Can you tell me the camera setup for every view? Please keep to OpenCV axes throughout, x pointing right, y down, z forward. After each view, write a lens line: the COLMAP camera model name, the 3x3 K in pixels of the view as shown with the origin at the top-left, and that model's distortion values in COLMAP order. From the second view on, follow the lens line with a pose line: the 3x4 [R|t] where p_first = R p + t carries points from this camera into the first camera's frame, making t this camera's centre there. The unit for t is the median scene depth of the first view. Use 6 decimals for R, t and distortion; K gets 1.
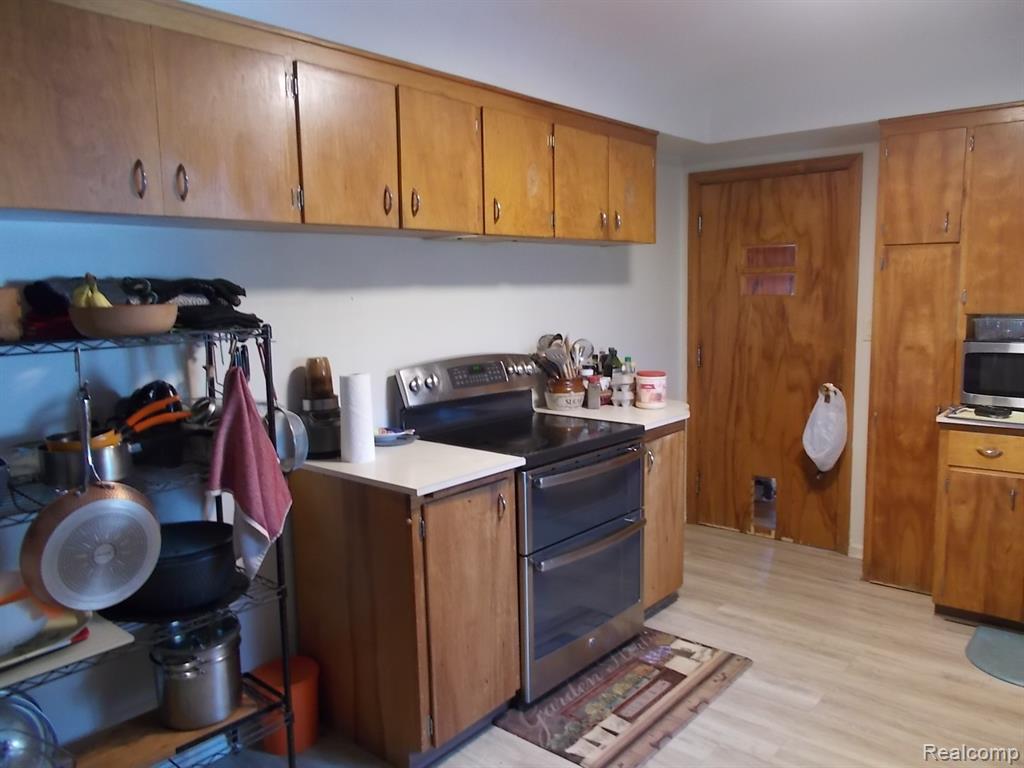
lens RADIAL K [[771.9, 0, 512.0], [0, 771.9, 384.0], [0, 0, 1]] dist [-0.036750, 0.010942]
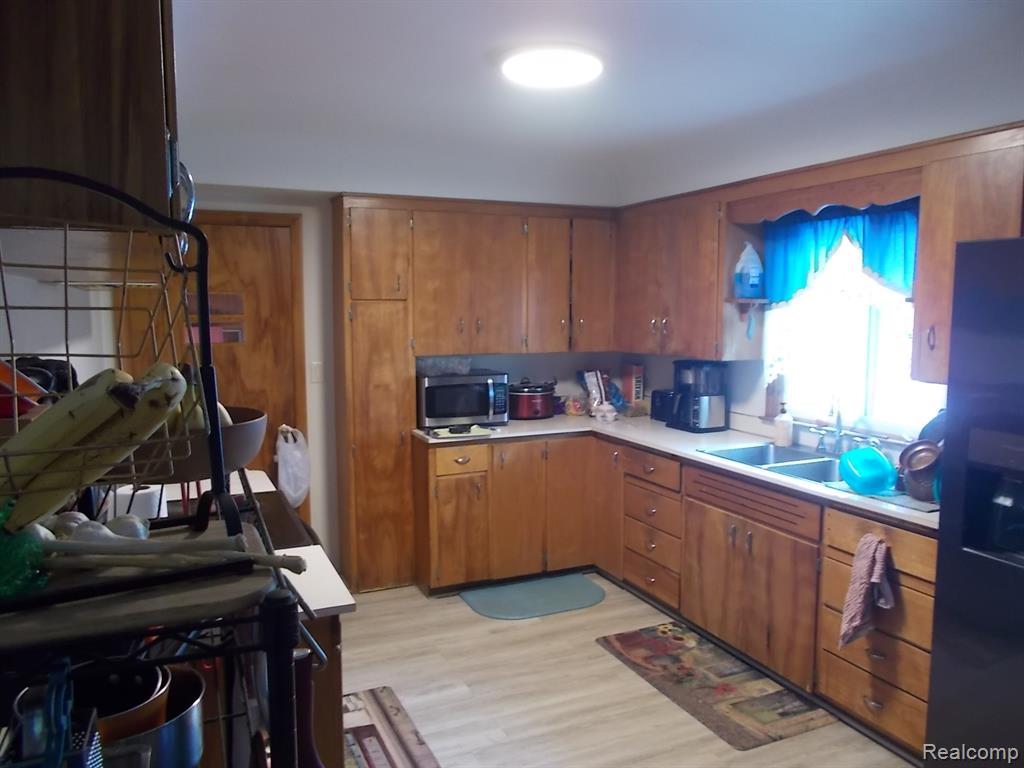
lens RADIAL K [[771.9, 0, 512.0], [0, 771.9, 384.0], [0, 0, 1]] dist [-0.036750, 0.010942]
pose [[0.413735, -0.072246, 0.907526, -0.505509], [0.106199, 0.993871, 0.030704, -0.068455], [-0.904182, 0.083675, 0.418871, 0.320251]]
